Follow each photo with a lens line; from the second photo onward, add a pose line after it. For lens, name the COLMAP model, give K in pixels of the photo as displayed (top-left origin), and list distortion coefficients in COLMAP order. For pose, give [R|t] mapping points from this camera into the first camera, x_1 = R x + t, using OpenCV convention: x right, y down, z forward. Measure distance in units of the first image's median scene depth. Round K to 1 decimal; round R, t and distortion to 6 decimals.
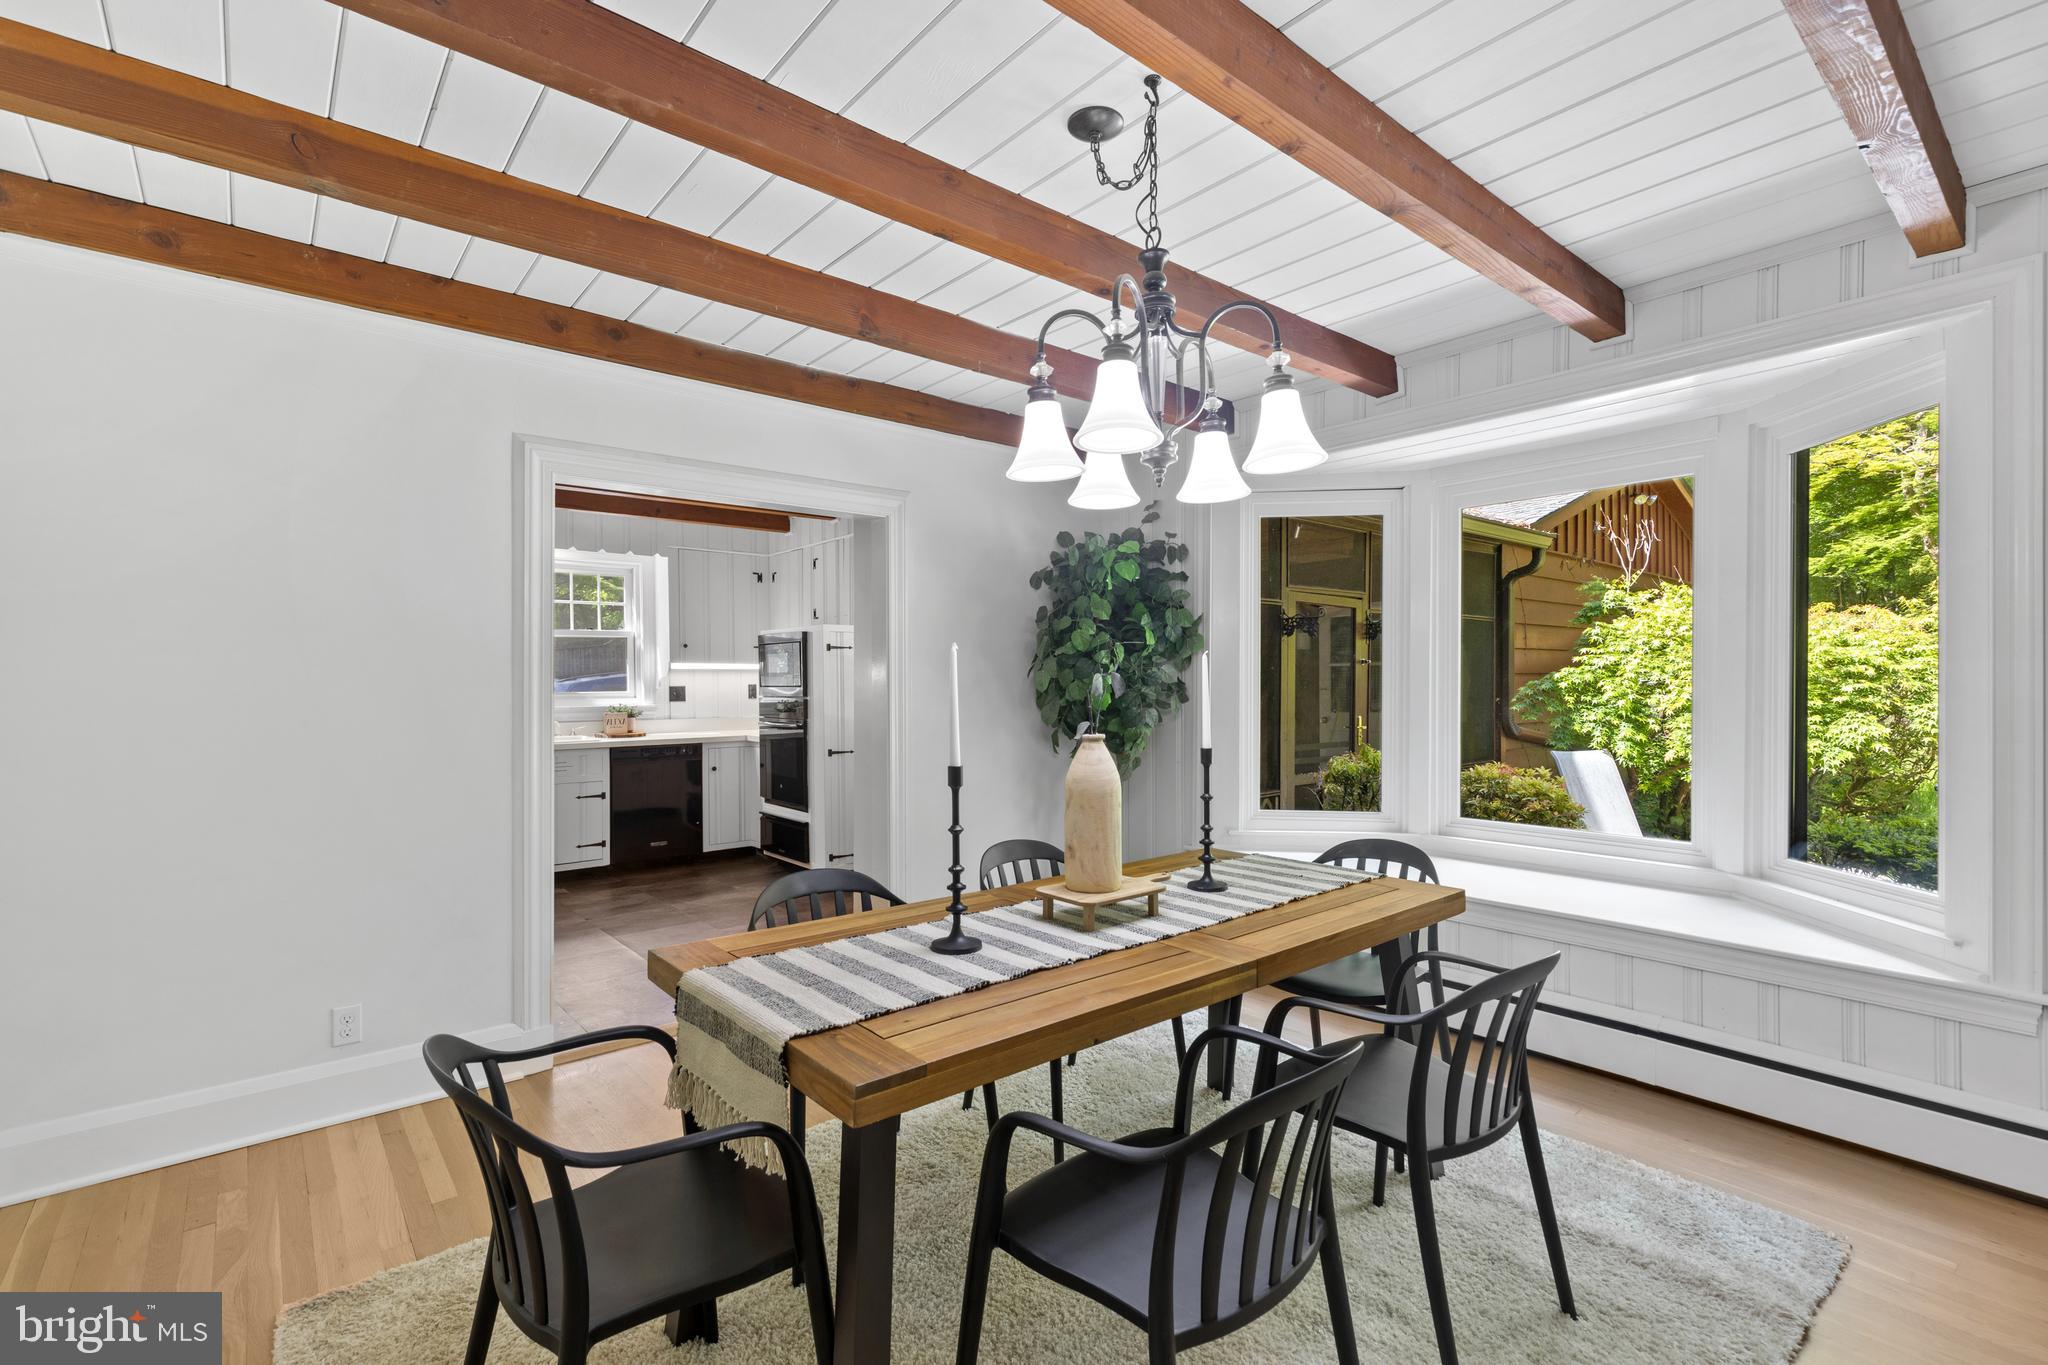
lens RADIAL K [[920.5, 0, 1028.4], [0, 920.5, 683.7], [0, 0, 1]] dist [0.002893, -0.000209]
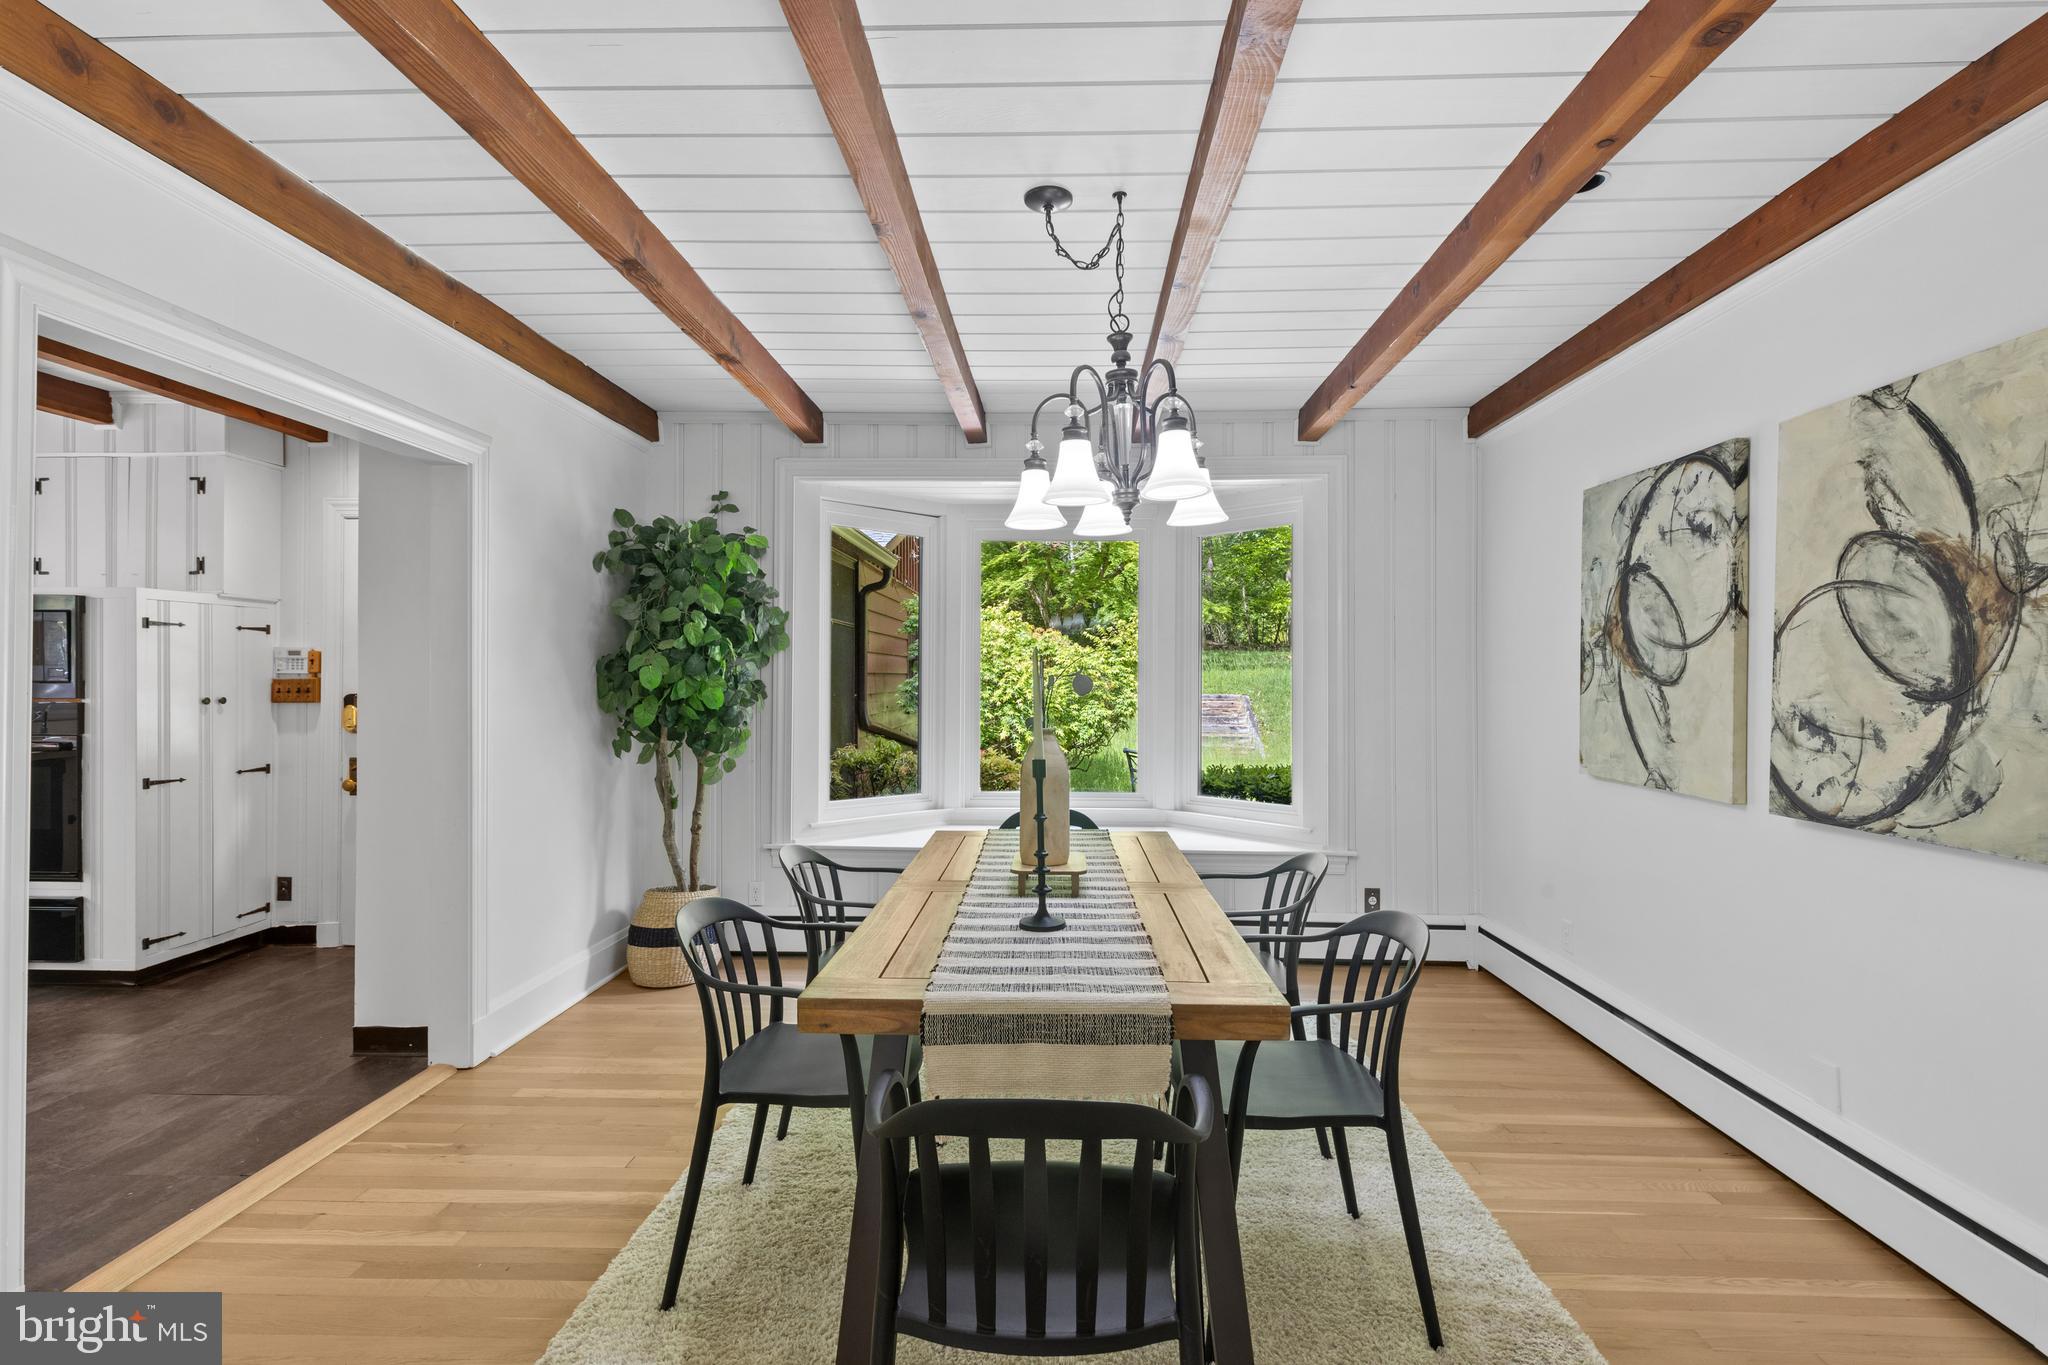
lens RADIAL K [[924.4, 0, 1034.1], [0, 924.4, 672.4], [0, 0, 1]] dist [-0.000543, -0.000214]
pose [[0.666742, 0.011586, 0.745199, -0.408134], [-0.005149, 0.999927, -0.010940, -0.000678], [-0.745271, 0.003457, 0.666753, 0.124213]]
